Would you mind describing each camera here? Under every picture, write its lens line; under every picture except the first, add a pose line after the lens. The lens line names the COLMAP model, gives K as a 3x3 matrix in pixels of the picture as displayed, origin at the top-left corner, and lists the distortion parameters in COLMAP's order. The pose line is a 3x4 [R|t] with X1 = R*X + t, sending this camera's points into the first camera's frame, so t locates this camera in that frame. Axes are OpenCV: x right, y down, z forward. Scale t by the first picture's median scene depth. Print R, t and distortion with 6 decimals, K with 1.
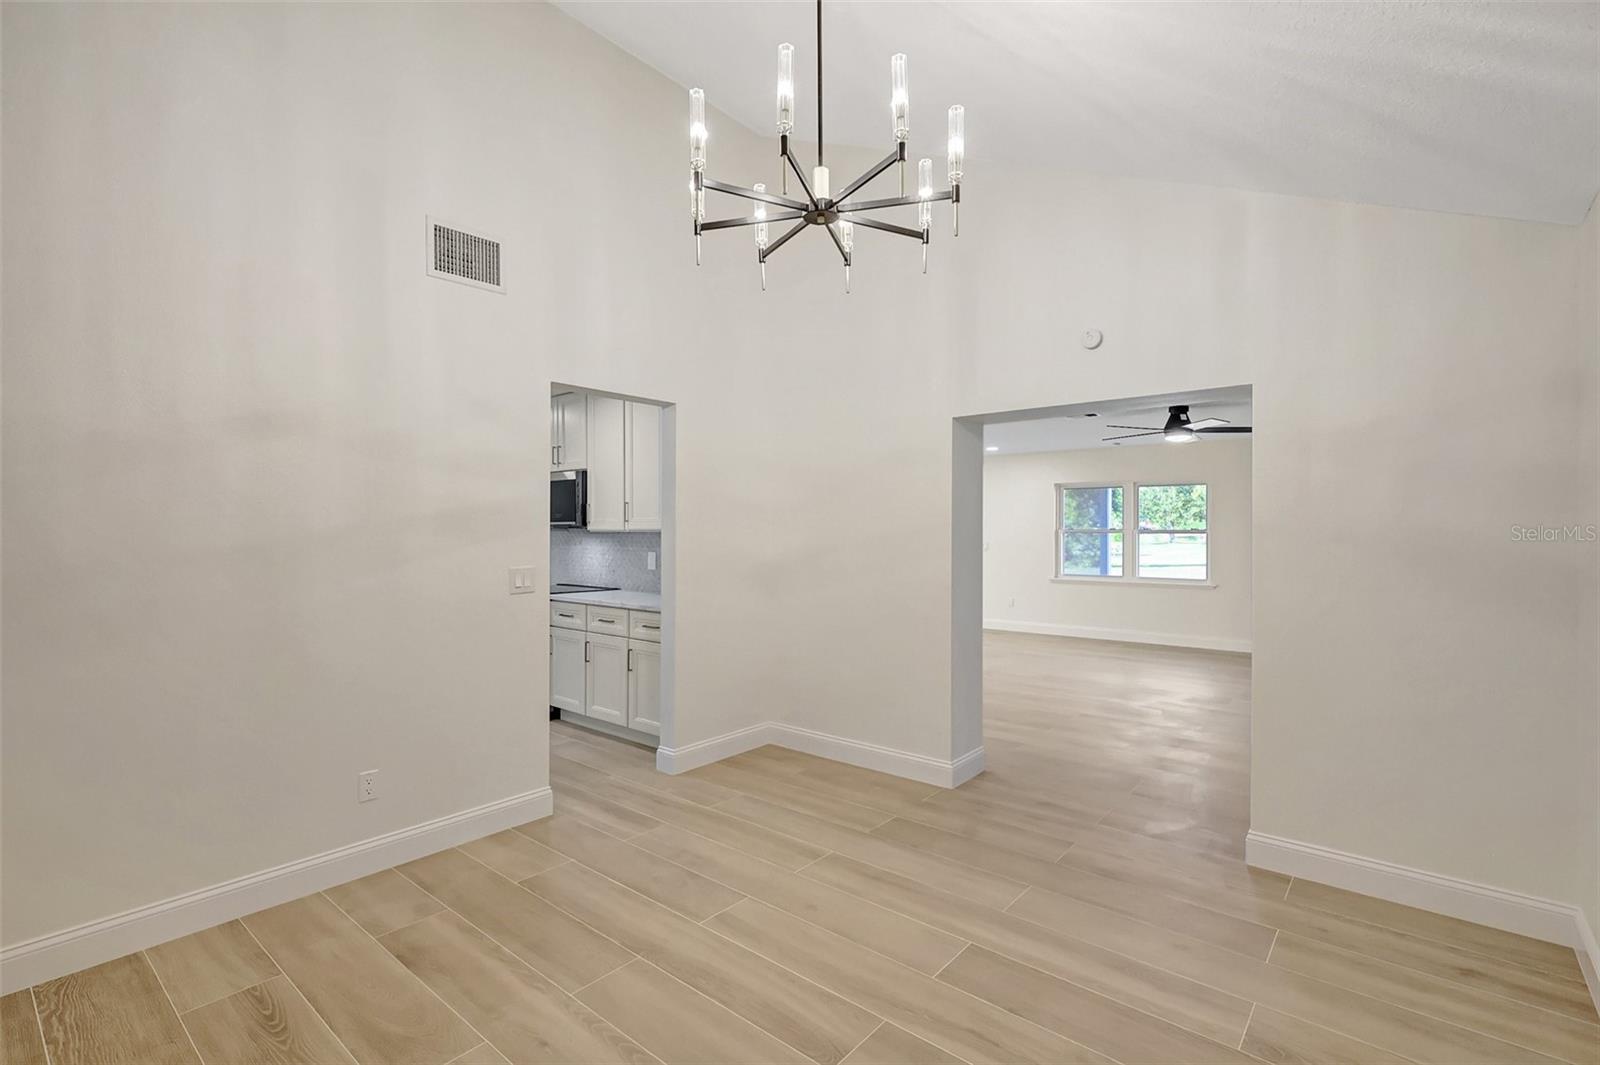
lens RADIAL K [[771.2, 0, 772.5], [0, 771.2, 502.8], [0, 0, 1]] dist [0.001447, 0.000039]
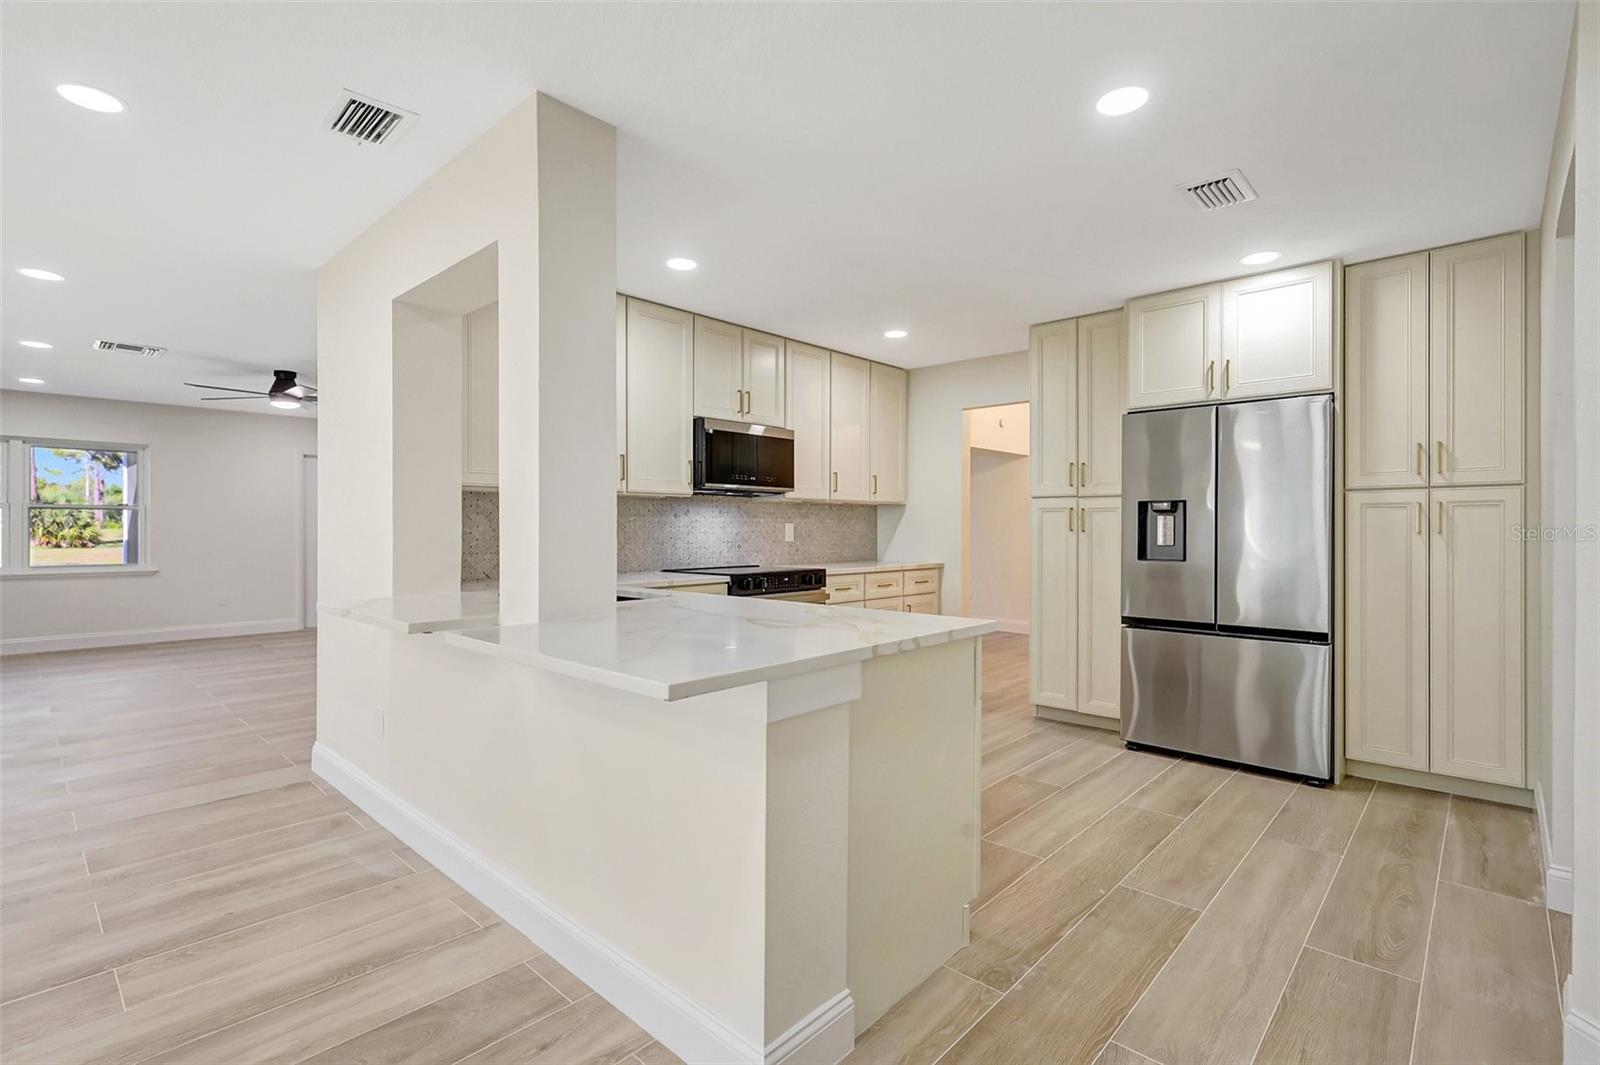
lens RADIAL K [[740.0, 0, 795.0], [0, 740.0, 531.2], [0, 0, 1]] dist [0.002285, 0.000451]
pose [[0.025501, -0.005819, 0.999658, -1.138518], [-0.038026, 0.999254, 0.006787, 0.070445], [-0.998951, -0.038186, 0.025261, 1.015663]]
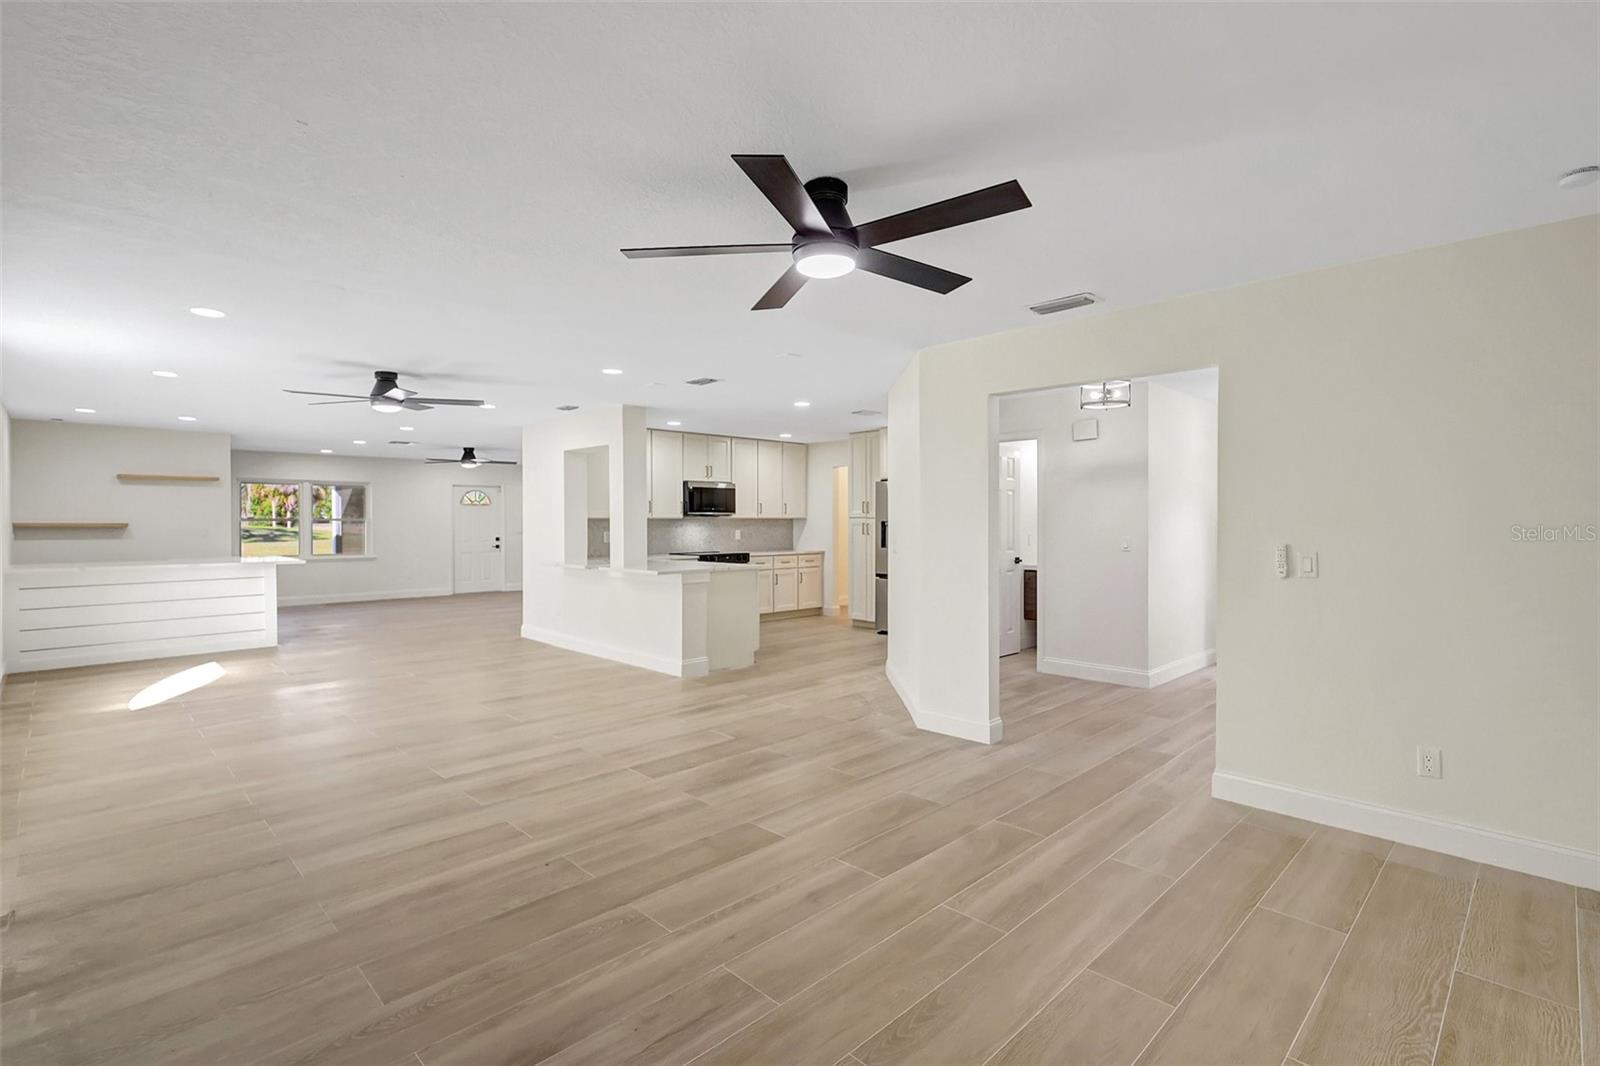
lens RADIAL K [[740.0, 0, 795.0], [0, 740.0, 531.7], [0, 0, 1]] dist [0.002285, 0.000451]
pose [[0.067219, -0.012833, 0.997656, -1.997220], [-0.034181, 0.999301, 0.015157, 0.038800], [-0.997153, -0.035120, 0.066733, 0.782540]]
